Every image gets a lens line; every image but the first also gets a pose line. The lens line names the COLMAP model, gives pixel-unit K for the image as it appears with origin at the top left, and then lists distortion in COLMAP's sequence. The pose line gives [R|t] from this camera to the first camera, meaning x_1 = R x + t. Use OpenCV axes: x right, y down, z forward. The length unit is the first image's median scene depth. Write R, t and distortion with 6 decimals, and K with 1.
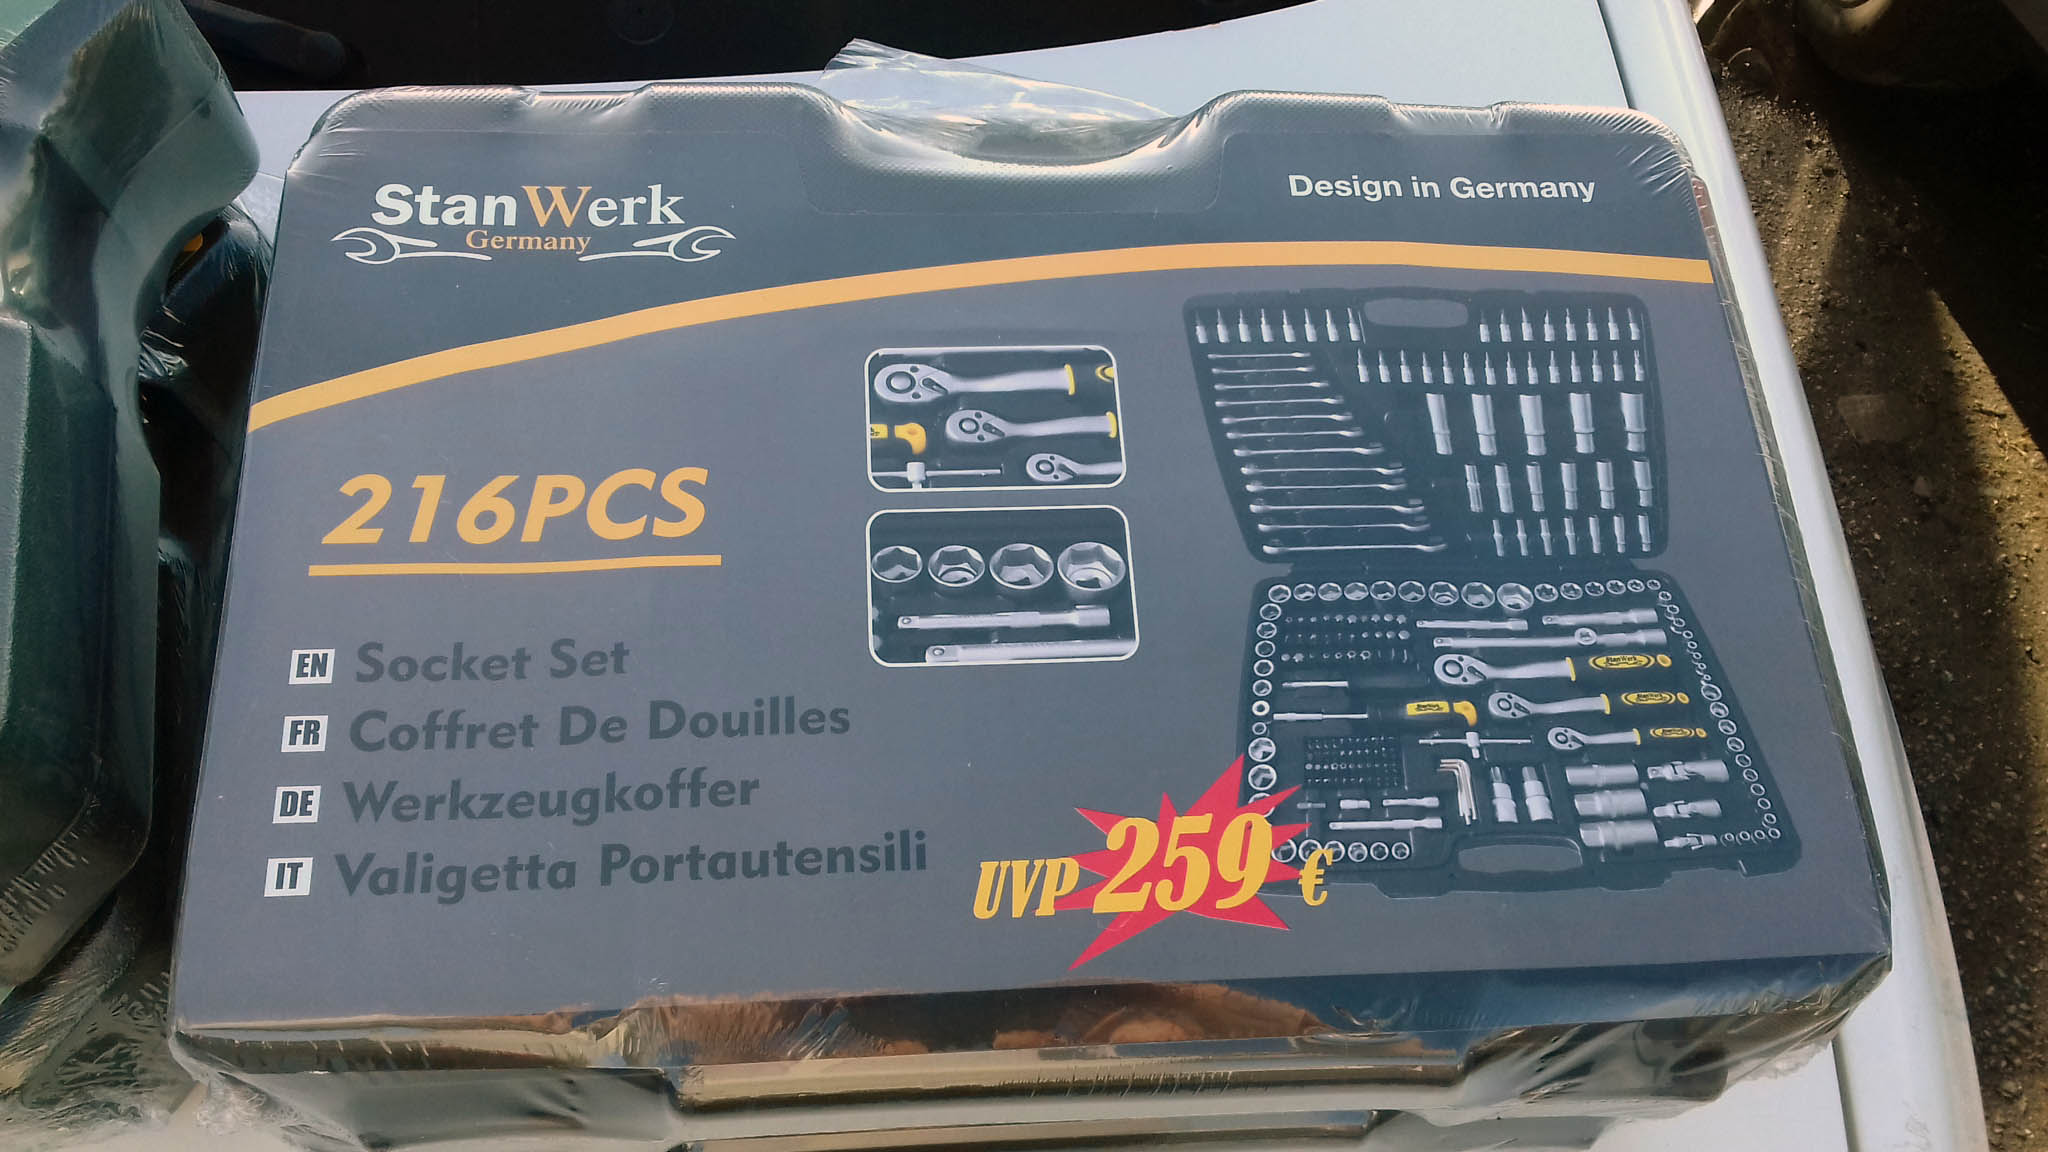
lens RADIAL K [[1541.4, 0, 1024.1], [0, 1541.4, 539.0], [0, 0, 1]] dist [0.037029, -0.055135]
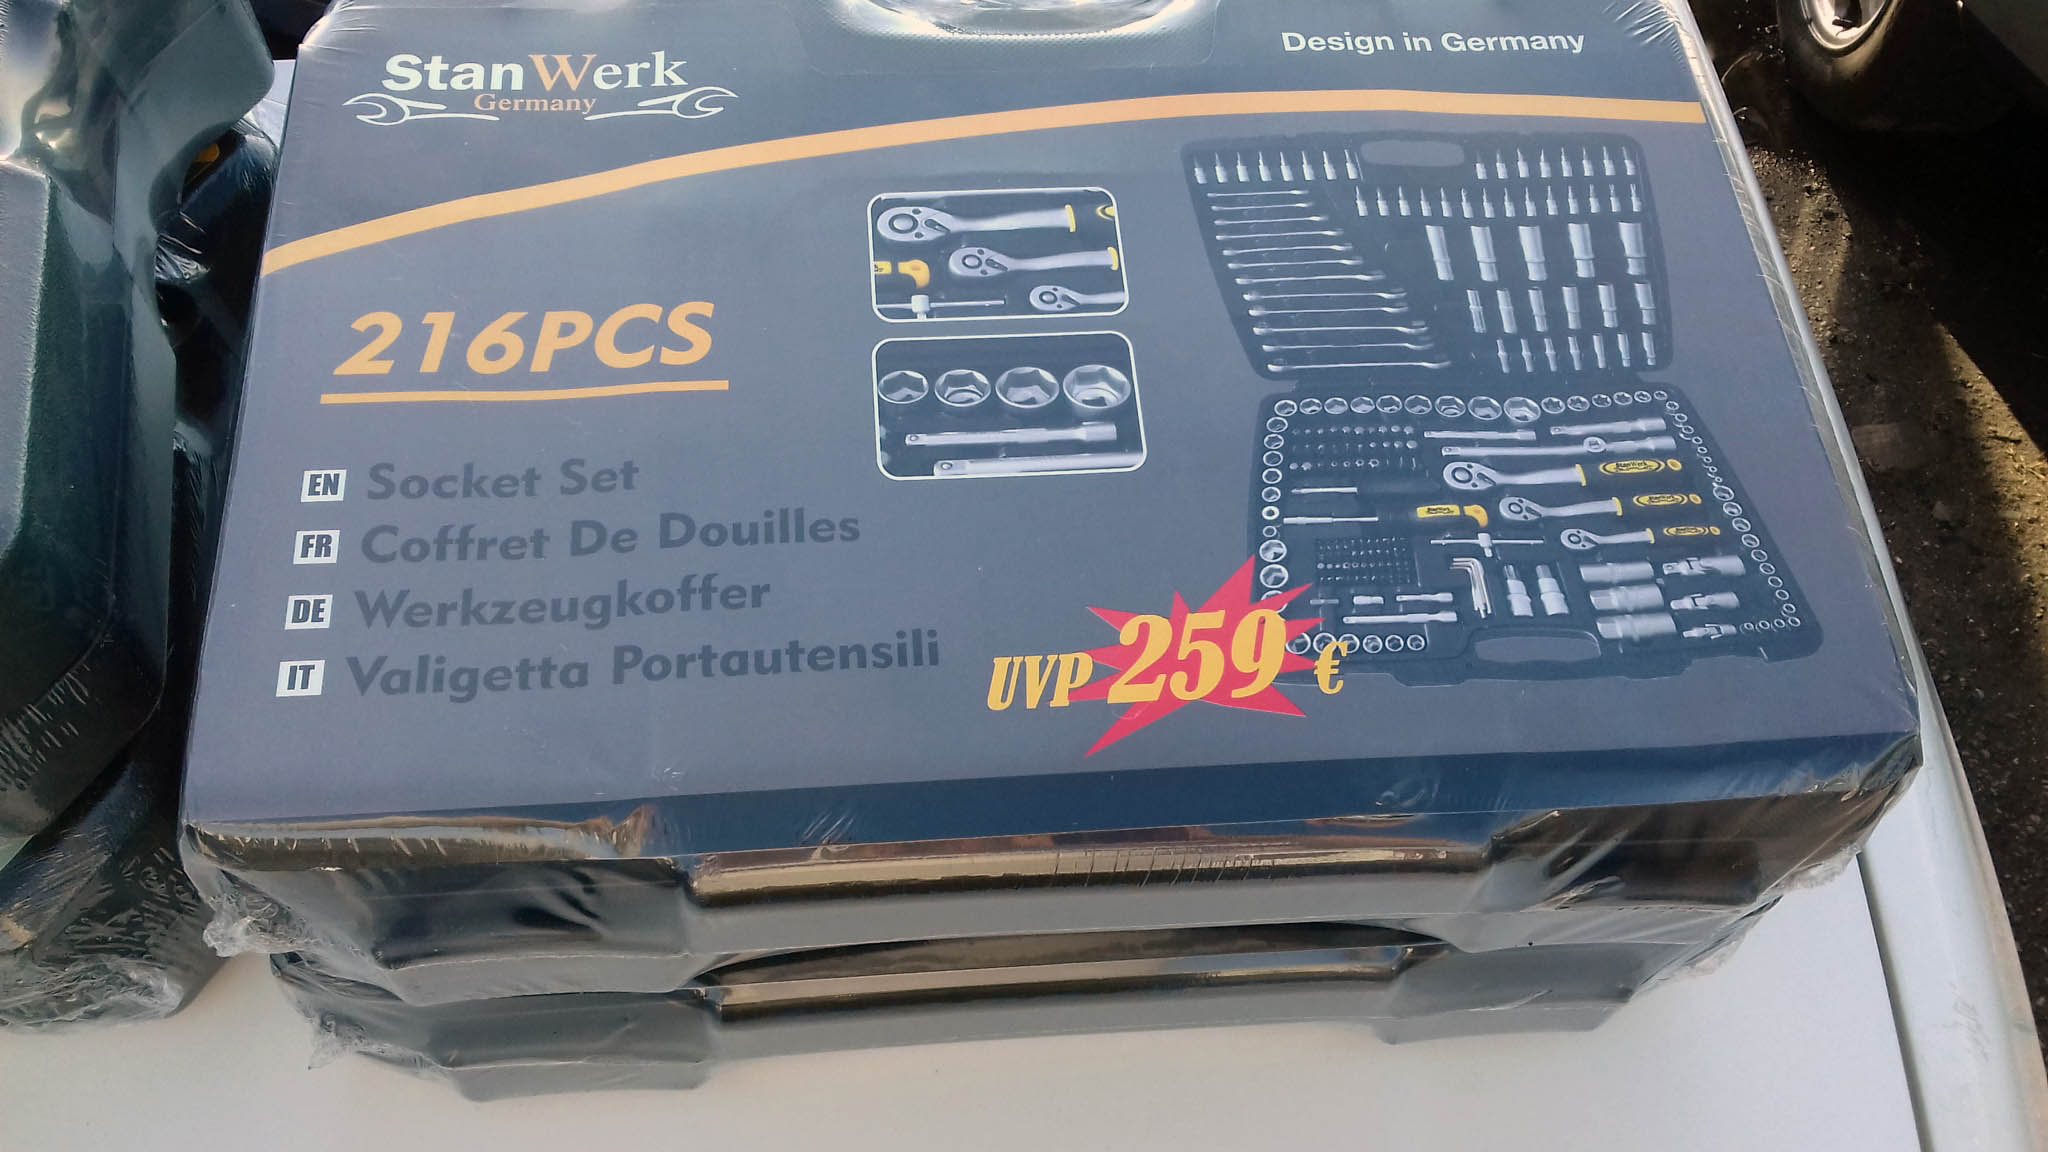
lens RADIAL K [[1541.4, 0, 1029.7], [0, 1541.4, 569.3], [0, 0, 1]] dist [0.037029, -0.055135]
pose [[0.999529, -0.029361, -0.008889, 0.005182], [0.028798, 0.997905, -0.057932, 0.190592], [0.010572, 0.057648, 0.998281, 0.003835]]
